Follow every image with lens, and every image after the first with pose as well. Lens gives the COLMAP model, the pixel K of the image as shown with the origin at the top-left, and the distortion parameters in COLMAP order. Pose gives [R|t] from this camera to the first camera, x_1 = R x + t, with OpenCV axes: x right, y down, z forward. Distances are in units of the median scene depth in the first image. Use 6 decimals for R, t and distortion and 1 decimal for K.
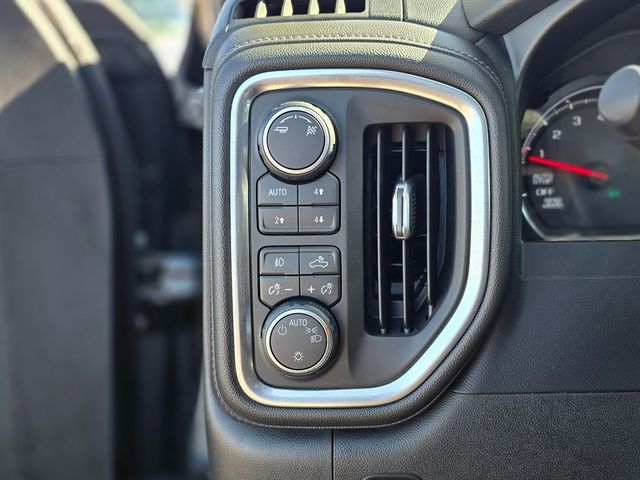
lens RADIAL K [[734.5, 0, 320.0], [0, 734.5, 240.0], [0, 0, 1]] dist [0.080903, -0.022186]
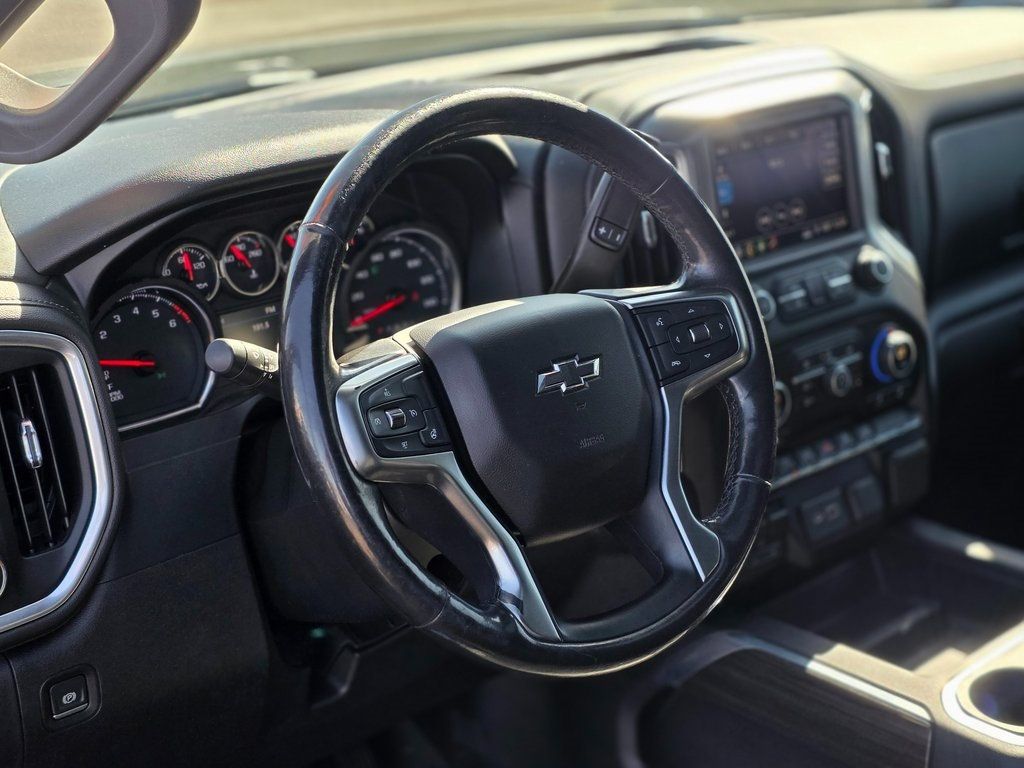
lens RADIAL K [[1636.2, 0, 512.0], [0, 1636.2, 384.0], [0, 0, 1]] dist [0.139284, -0.006930]
pose [[0.728442, -0.227316, 0.646297, -0.996650], [0.203733, 0.972549, 0.112439, -0.270480], [-0.654114, 0.049767, 0.754757, -1.462540]]
